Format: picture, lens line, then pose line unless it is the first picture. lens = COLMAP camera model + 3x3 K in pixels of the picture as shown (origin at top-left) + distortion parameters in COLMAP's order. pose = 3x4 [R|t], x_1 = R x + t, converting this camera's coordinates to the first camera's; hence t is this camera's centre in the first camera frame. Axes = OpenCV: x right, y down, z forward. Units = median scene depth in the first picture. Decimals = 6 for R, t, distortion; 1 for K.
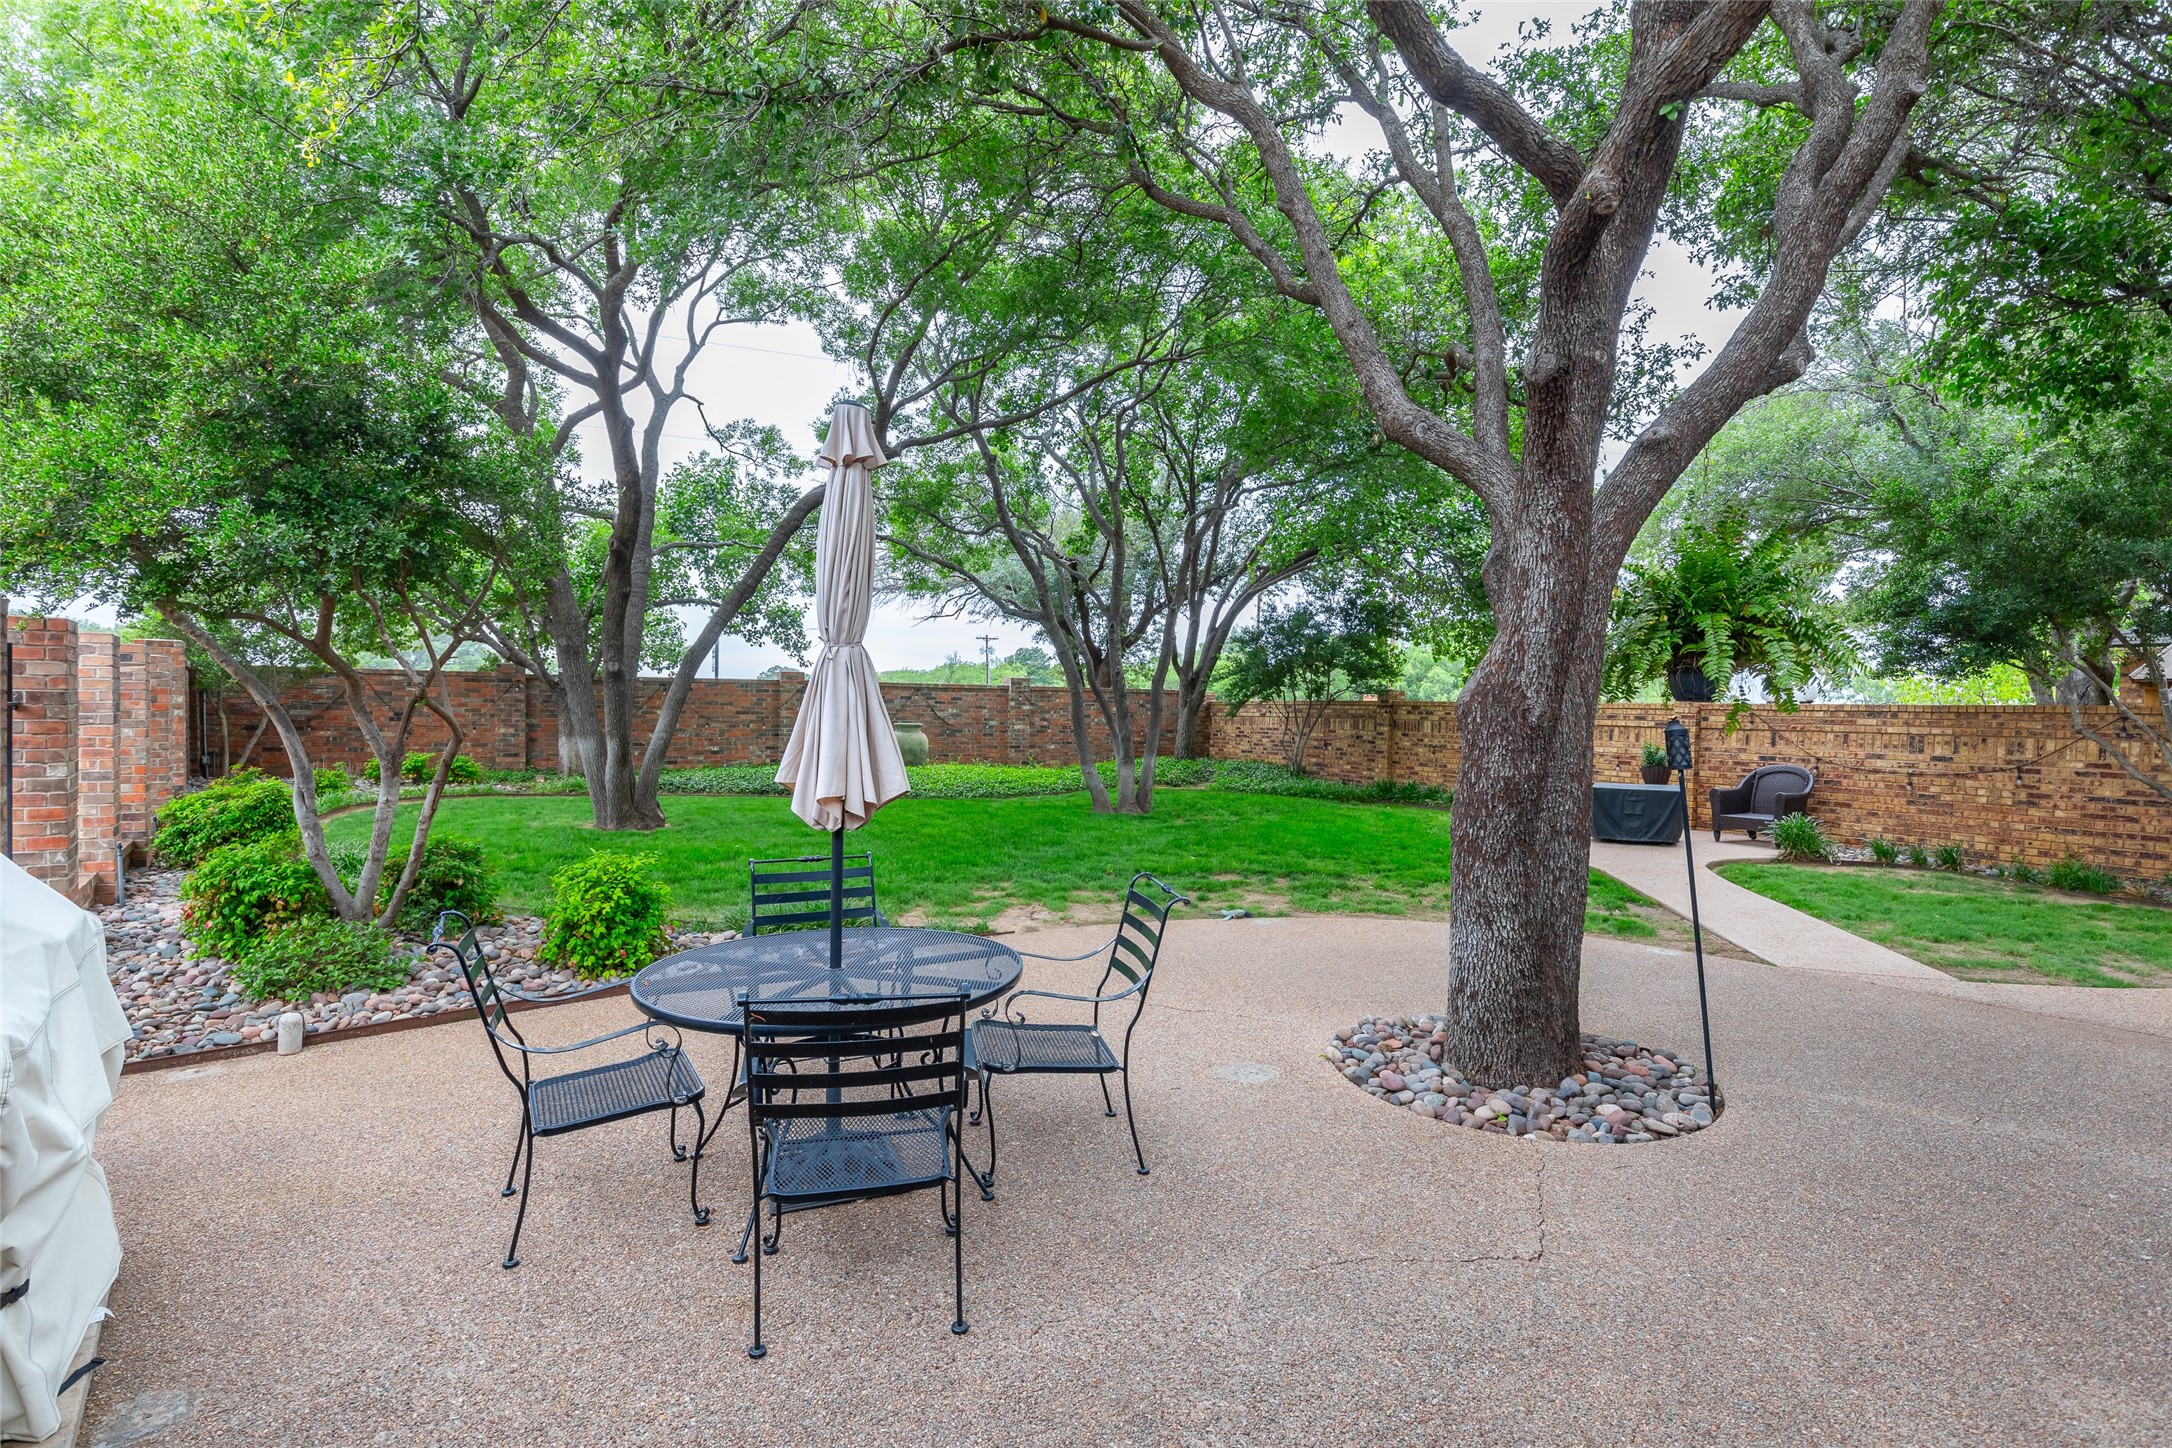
lens RADIAL K [[1054.0, 0, 1089.8], [0, 1054.0, 752.0], [0, 0, 1]] dist [-0.000768, -0.000270]
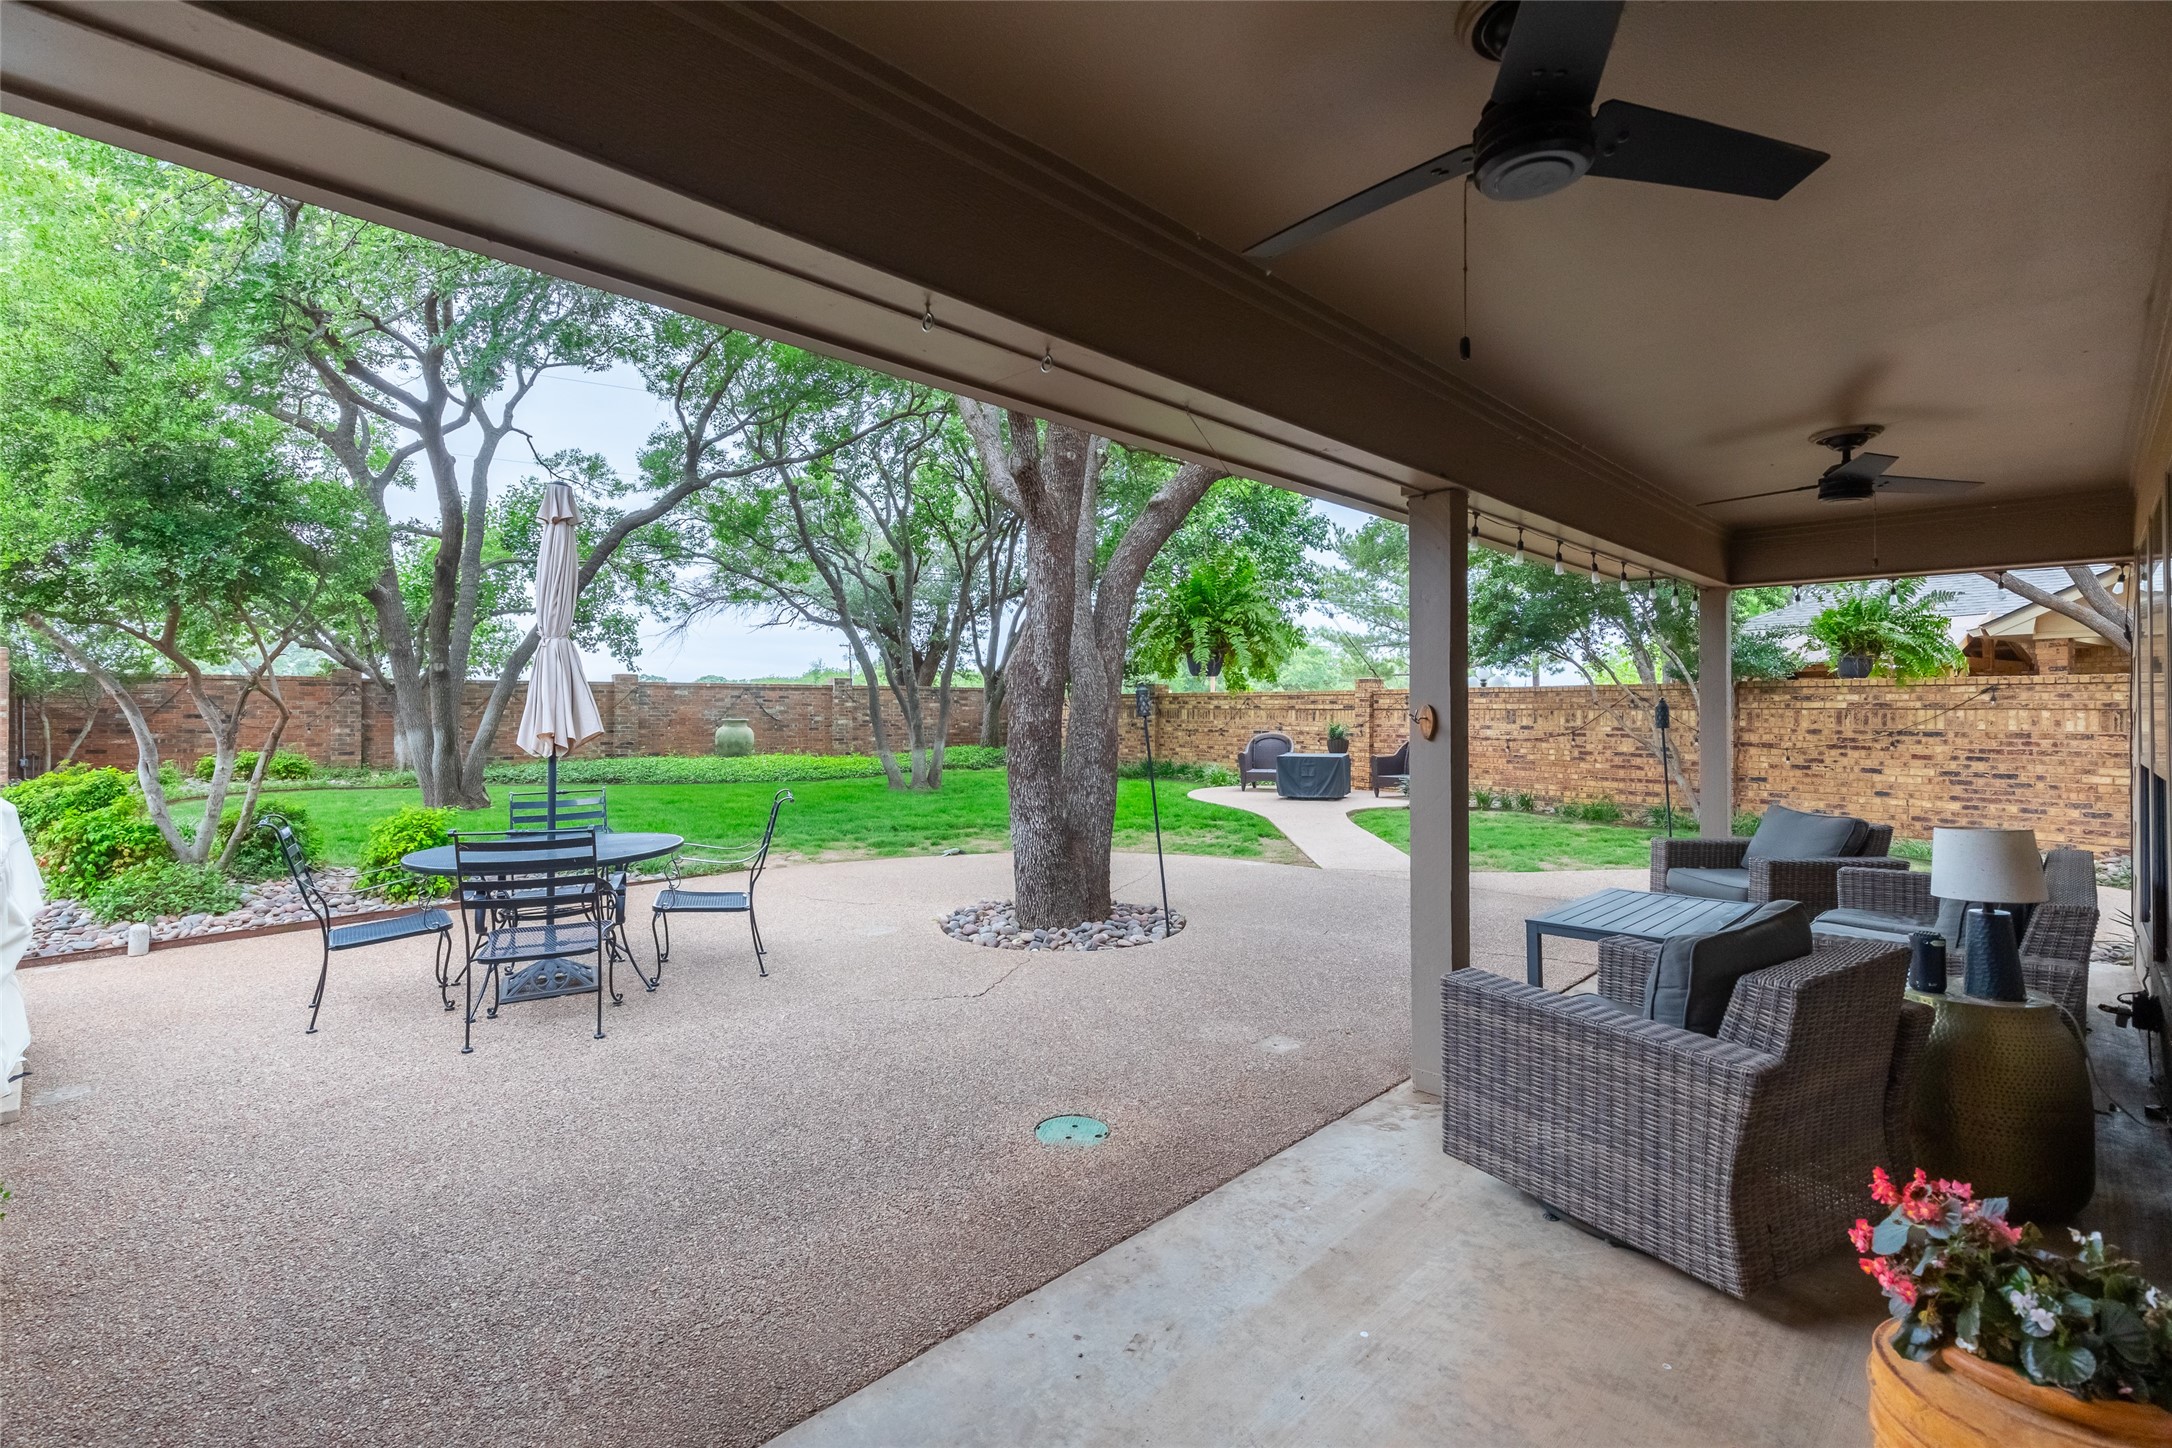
lens RADIAL K [[1001.1, 0, 1081.5], [0, 1001.1, 712.2], [0, 0, 1]] dist [0.009406, -0.000475]
pose [[0.992377, -0.015407, 0.122276, 0.112404], [0.020312, 0.999034, -0.038966, 0.025963], [-0.121557, 0.041152, 0.991731, -0.176235]]
